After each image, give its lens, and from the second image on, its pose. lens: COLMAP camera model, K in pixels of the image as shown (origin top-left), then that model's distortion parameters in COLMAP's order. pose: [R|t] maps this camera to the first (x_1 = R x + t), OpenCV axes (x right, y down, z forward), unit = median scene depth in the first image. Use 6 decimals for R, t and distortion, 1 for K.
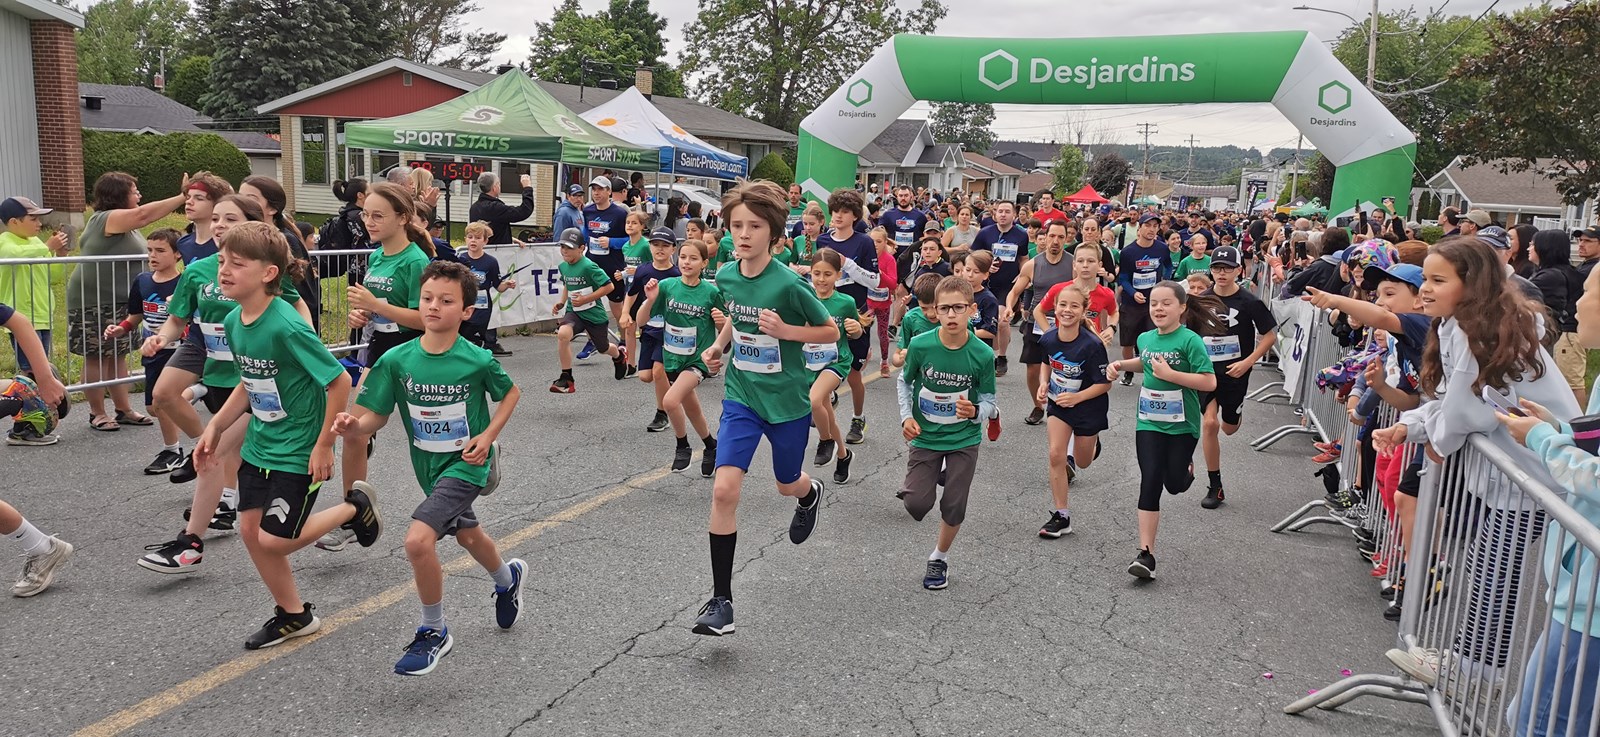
lens RADIAL K [[1207.3, 0, 795.4], [0, 1207.3, 370.1], [0, 0, 1]] dist [0.060704, -0.060922]
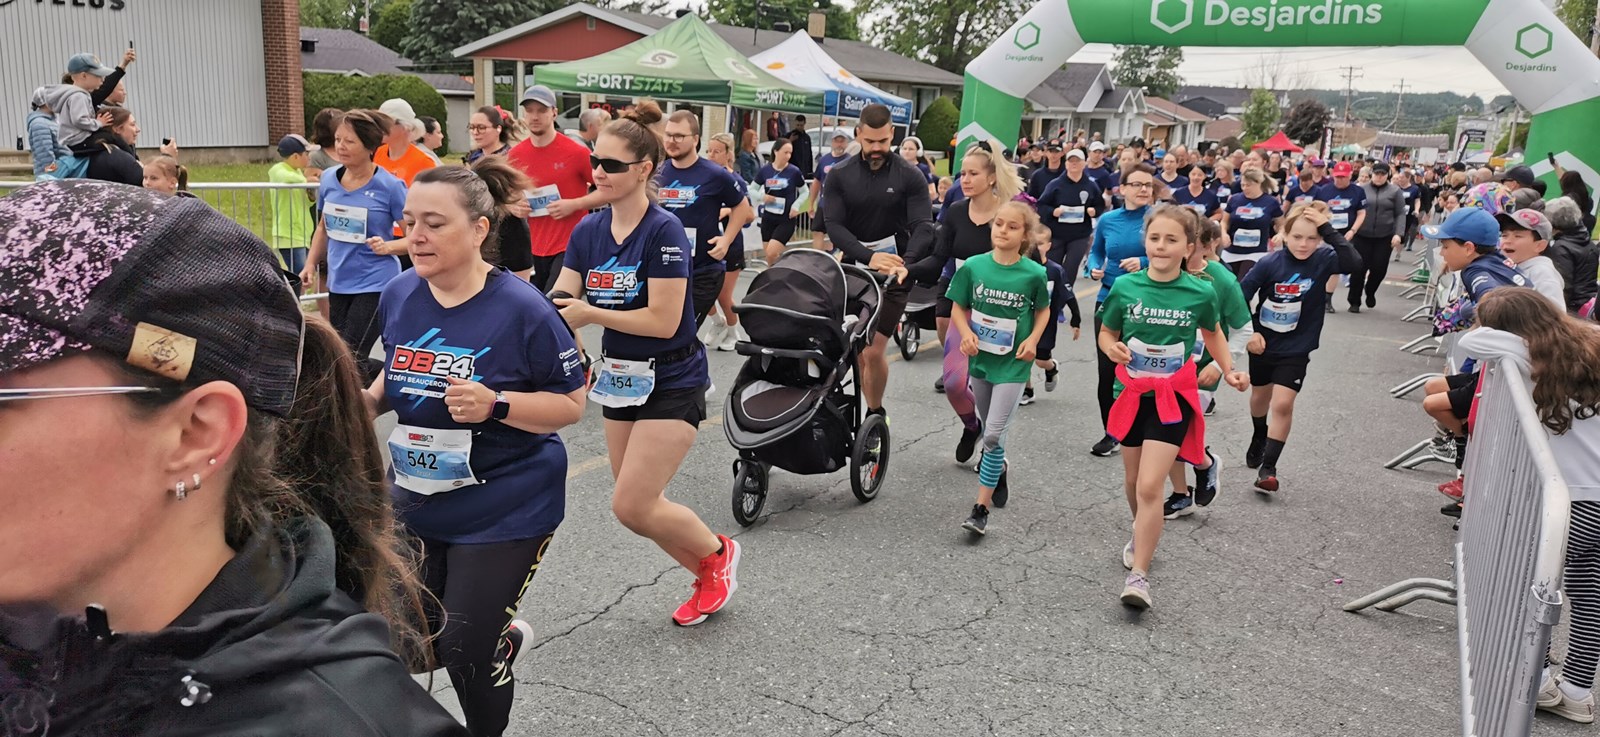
lens RADIAL K [[1213.4, 0, 796.6], [0, 1213.4, 373.3], [0, 0, 1]] dist [0.059130, -0.066176]
pose [[0.990209, 0.037477, -0.134469, 0.004337], [-0.031244, 0.998350, 0.048170, 0.002412], [0.136053, -0.043497, 0.989746, -0.013375]]
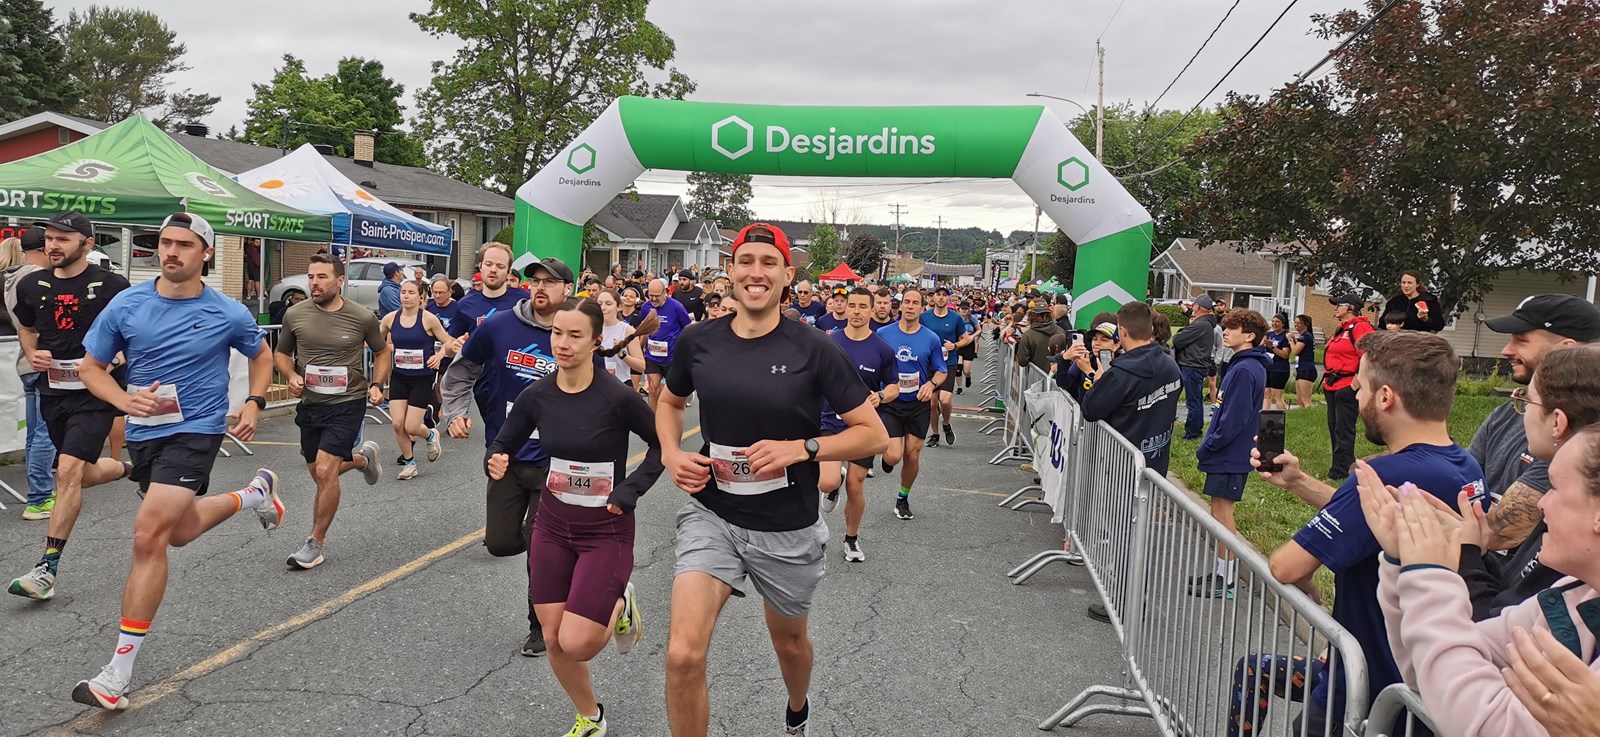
lens RADIAL K [[1207.3, 0, 795.4], [0, 1207.3, 370.1], [0, 0, 1]] dist [0.060704, -0.060922]
pose [[0.981652, -0.012596, 0.190264, 0.014634], [0.024447, 0.997895, -0.060070, -0.005678], [-0.189107, 0.063619, 0.979893, 0.039615]]
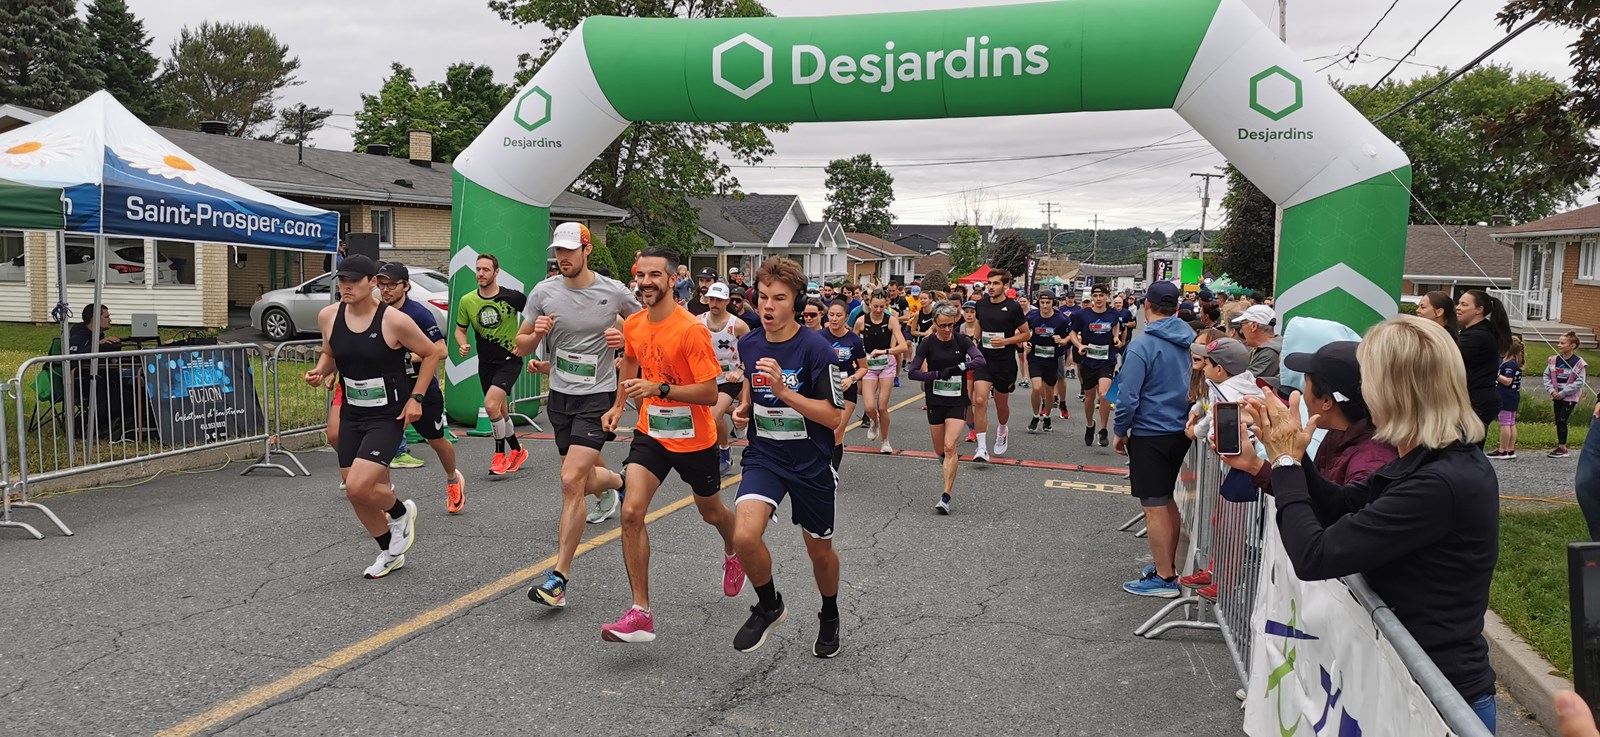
lens RADIAL K [[1190.2, 0, 795.5], [0, 1190.2, 388.3], [0, 0, 1]] dist [0.055475, -0.055618]
pose [[0.997848, -0.026640, 0.059919, 0.060932], [0.029938, 0.998046, -0.054838, -0.019296], [-0.058341, 0.056513, 0.996696, 0.158474]]
